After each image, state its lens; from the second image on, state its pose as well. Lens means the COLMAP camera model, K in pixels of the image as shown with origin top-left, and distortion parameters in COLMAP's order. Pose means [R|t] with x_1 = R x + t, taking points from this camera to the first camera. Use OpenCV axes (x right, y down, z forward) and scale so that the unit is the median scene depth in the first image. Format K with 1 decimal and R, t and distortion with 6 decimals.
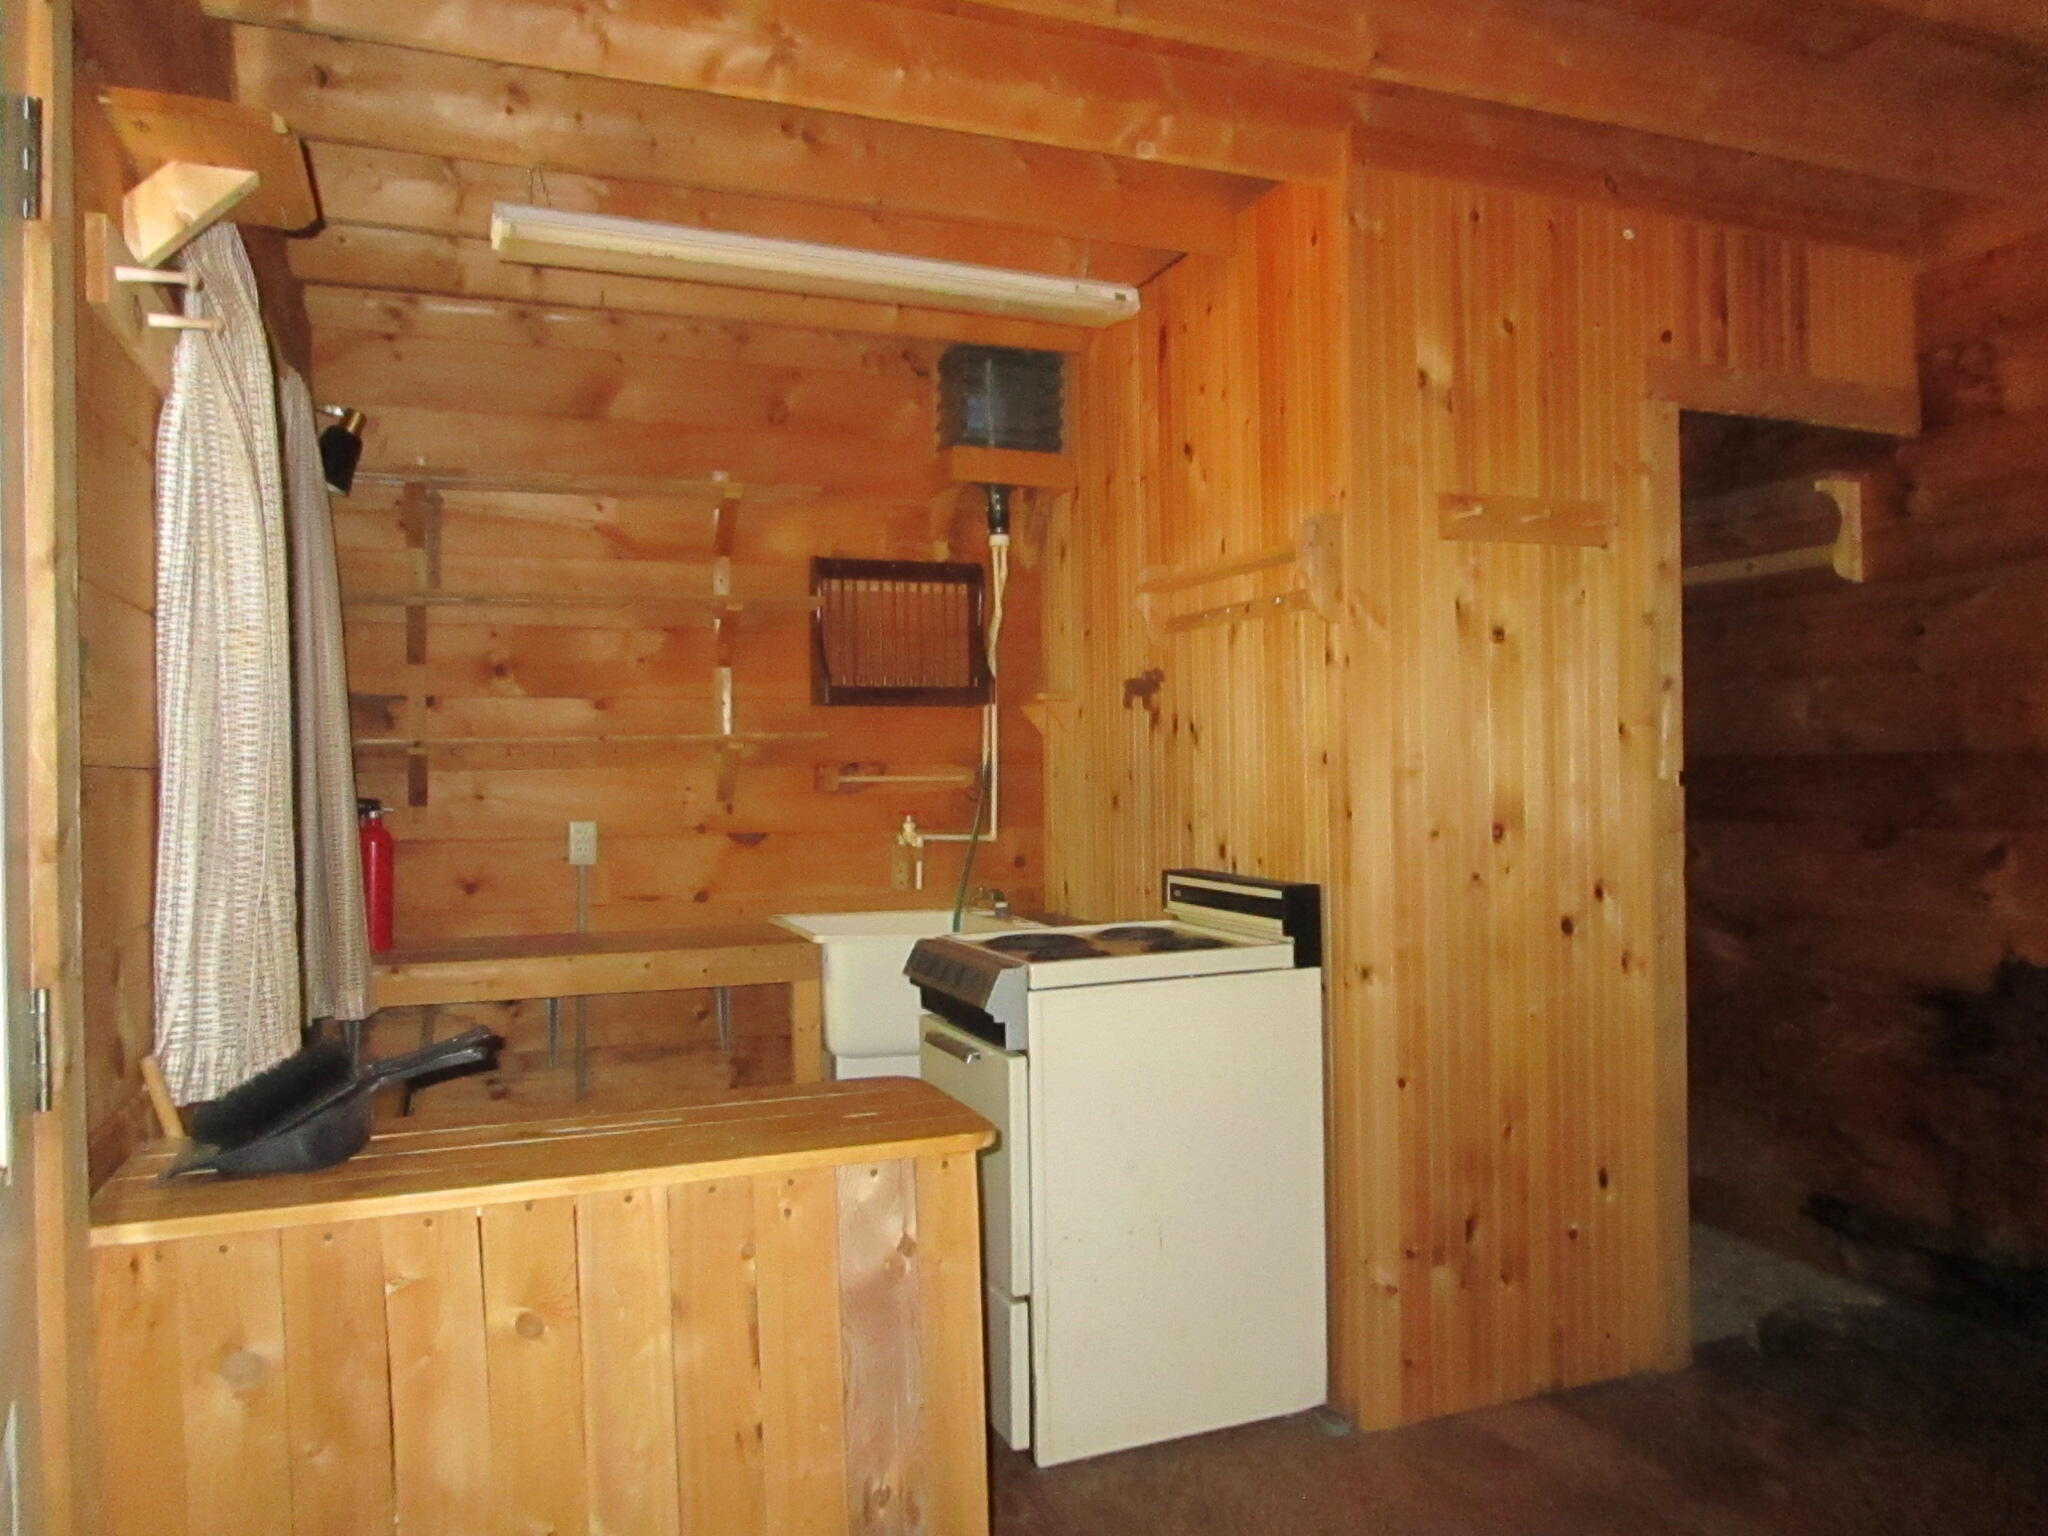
lens RADIAL K [[1462.0, 0, 1032.3], [0, 1462.0, 776.1], [0, 0, 1]] dist [-0.024096, 0.006115]
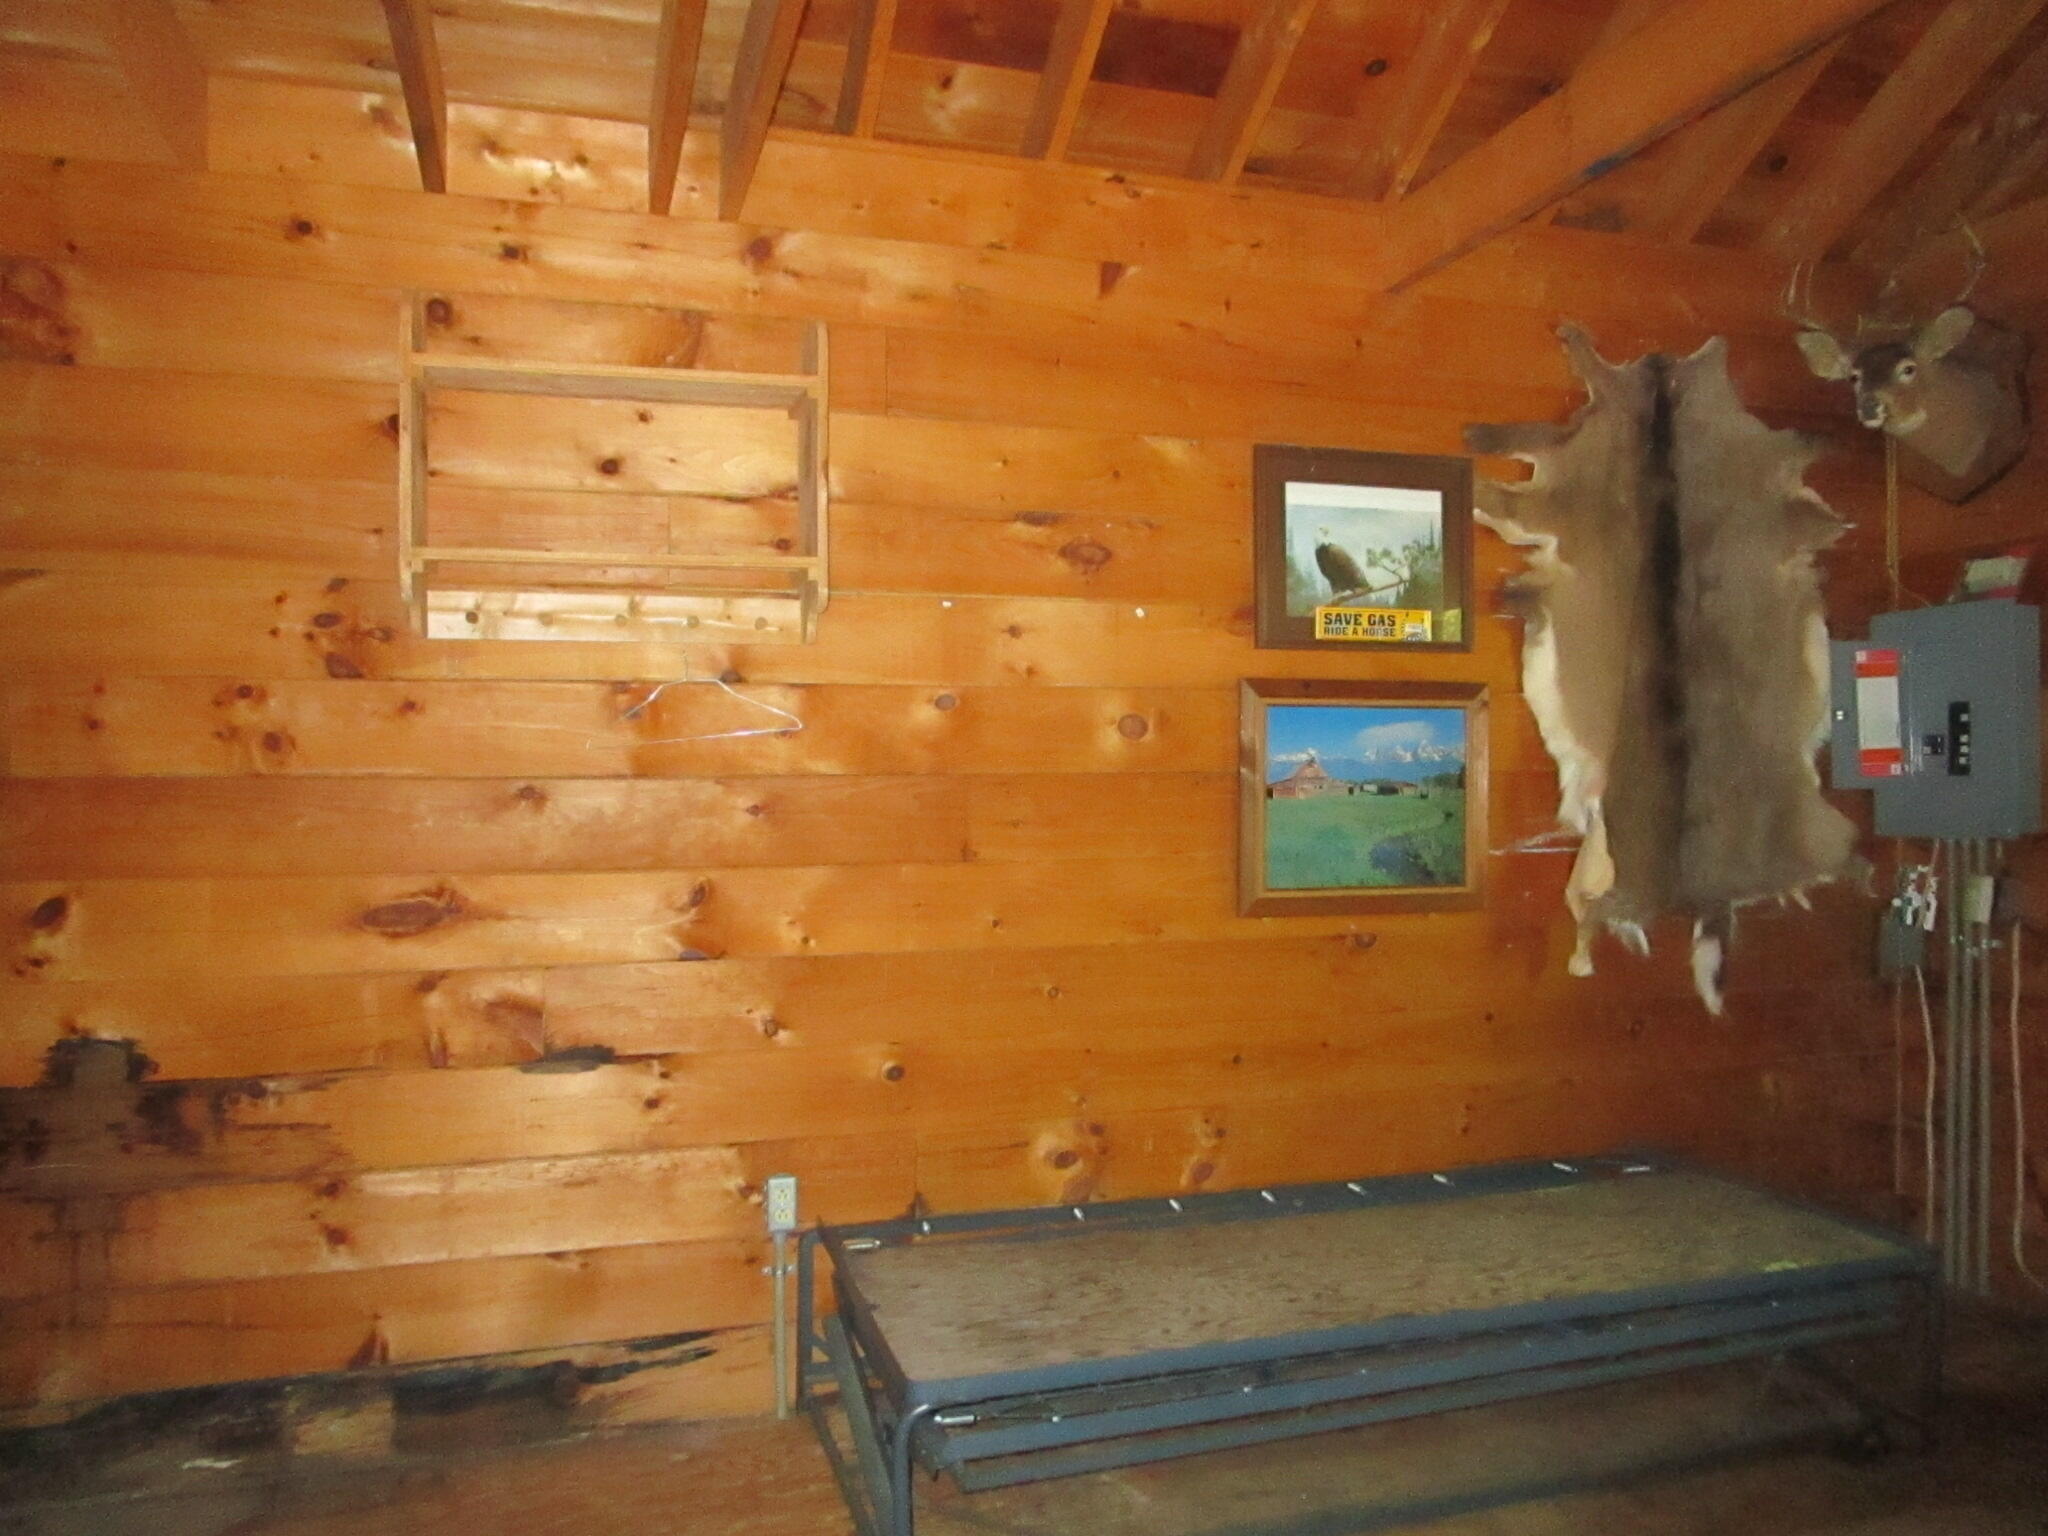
lens RADIAL K [[1462.0, 0, 1024.0], [0, 1462.0, 772.1], [0, 0, 1]] dist [-0.024096, 0.006115]
pose [[0.071017, 0.019962, 0.997275, -0.103168], [0.003259, 0.999790, -0.020245, -0.003891], [-0.997470, 0.004688, 0.070937, 0.433409]]
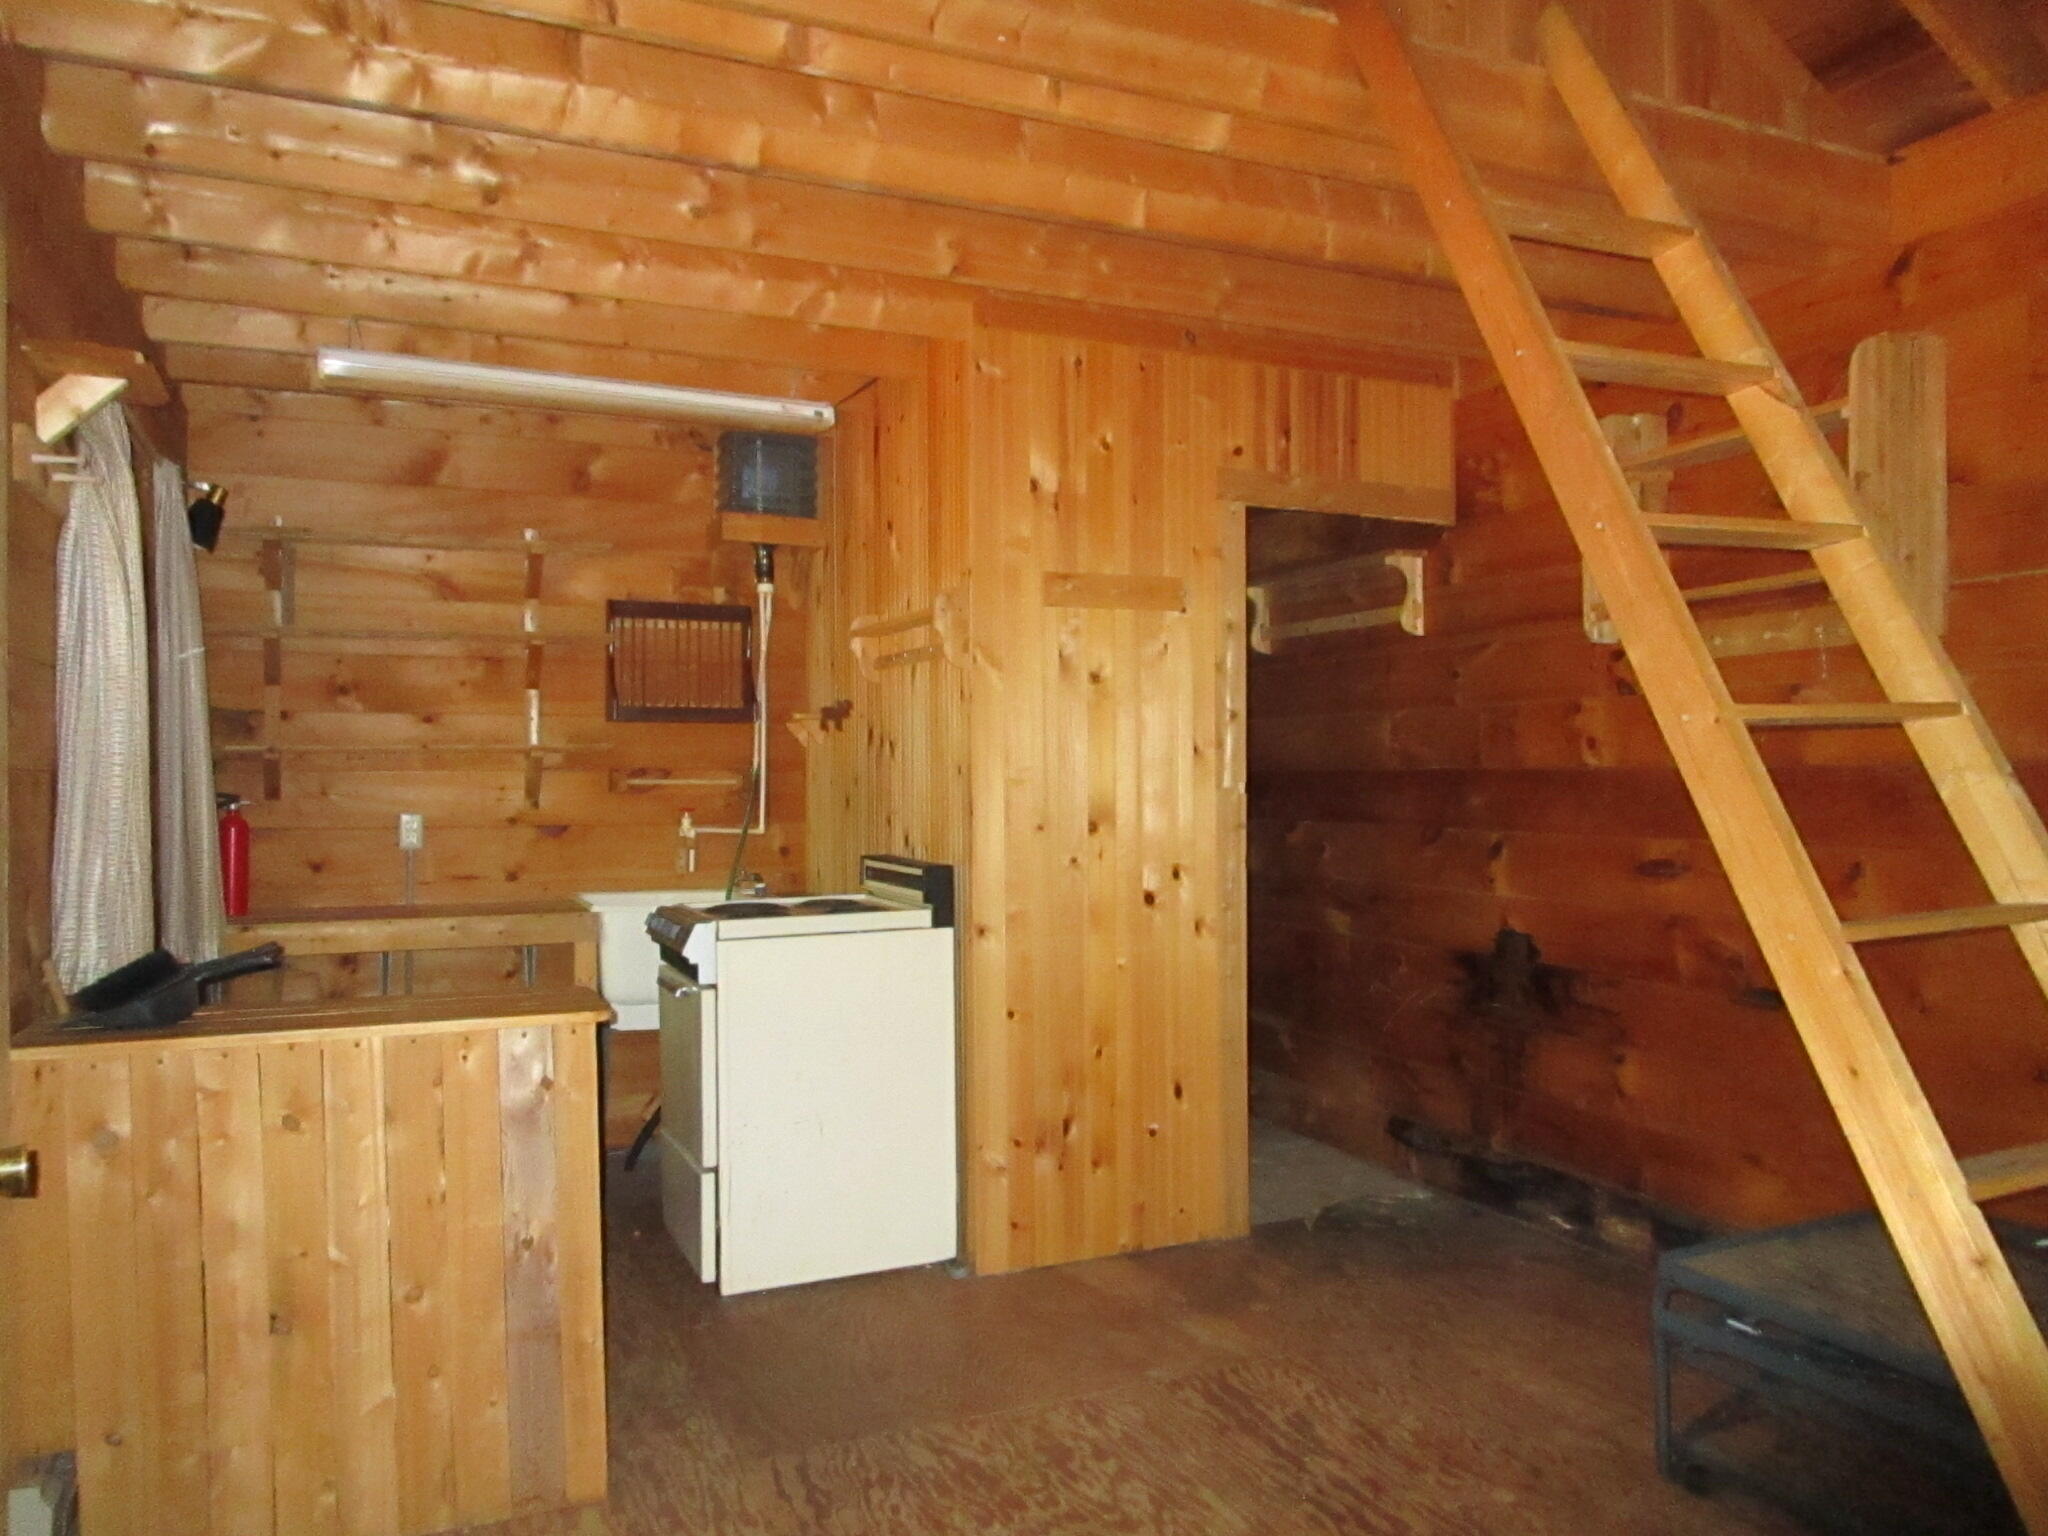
lens RADIAL K [[1462.0, 0, 1028.9], [0, 1462.0, 776.6], [0, 0, 1]] dist [-0.024096, 0.006115]
pose [[0.998700, 0.009946, 0.050003, 0.188486], [-0.009813, 0.999948, -0.002906, -0.002800], [-0.050029, 0.002411, 0.998745, -0.314509]]
